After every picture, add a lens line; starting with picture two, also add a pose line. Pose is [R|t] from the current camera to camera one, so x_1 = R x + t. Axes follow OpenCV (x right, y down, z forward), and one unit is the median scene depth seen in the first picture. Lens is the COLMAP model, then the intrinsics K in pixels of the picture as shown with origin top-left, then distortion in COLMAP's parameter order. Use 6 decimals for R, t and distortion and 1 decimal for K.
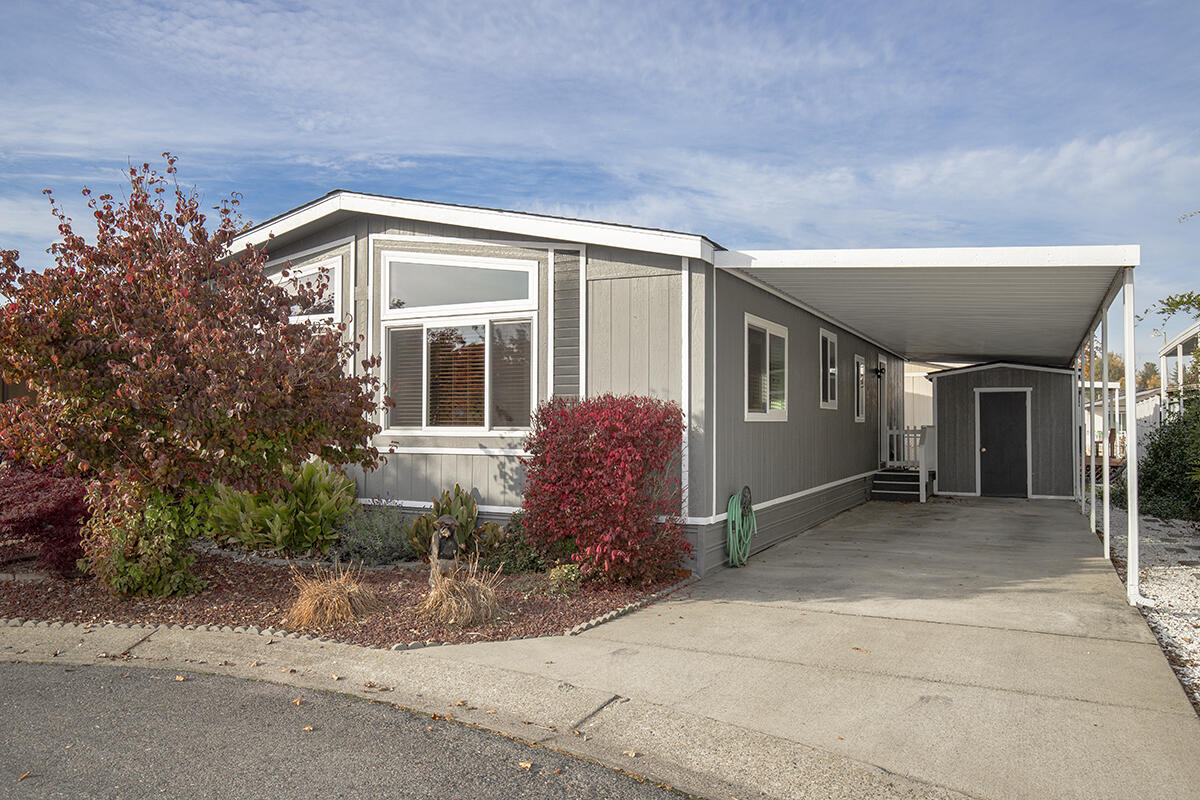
lens RADIAL K [[901.3, 0, 600.0], [0, 901.3, 400.0], [0, 0, 1]] dist [-0.033779, 0.002263]
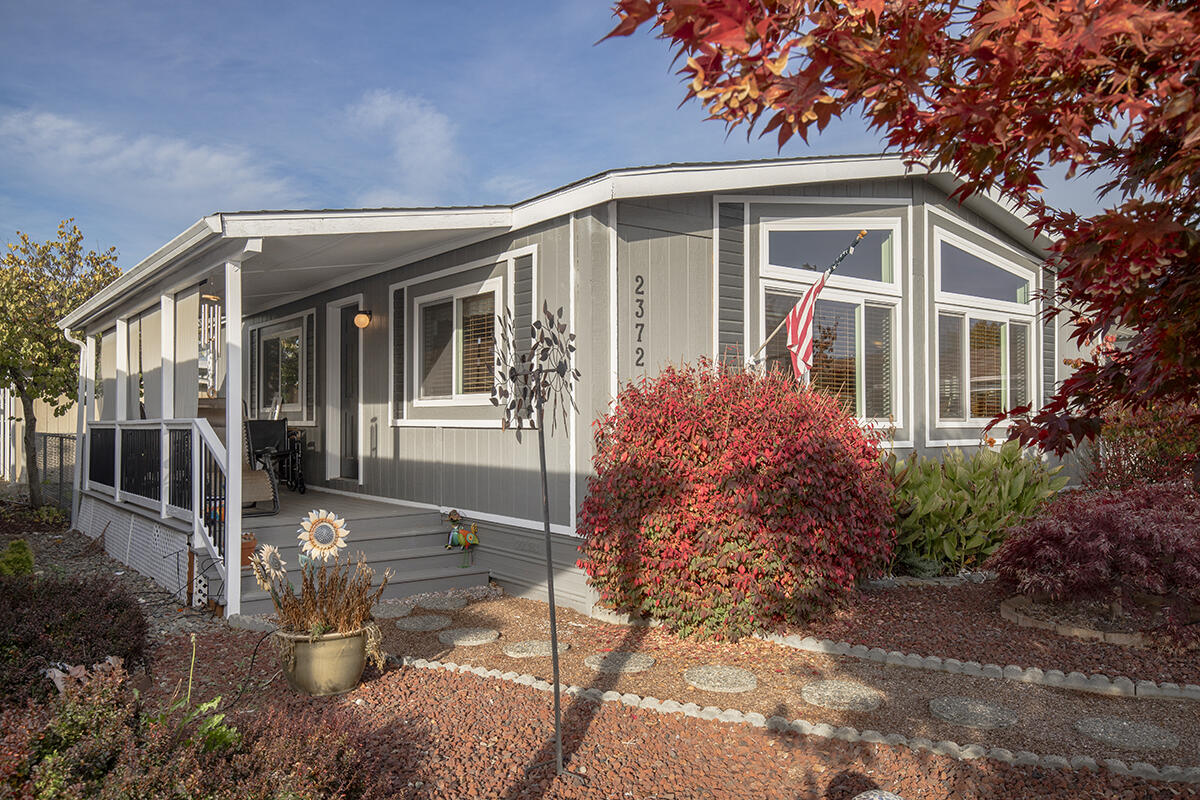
lens RADIAL K [[864.2, 0, 600.0], [0, 864.2, 400.0], [0, 0, 1]] dist [0.083270, 0.000468]
pose [[0.441718, 0.023984, 0.896833, -1.195780], [-0.028073, 0.999523, -0.012903, 0.032546], [-0.896714, -0.019477, 0.442181, 0.911520]]
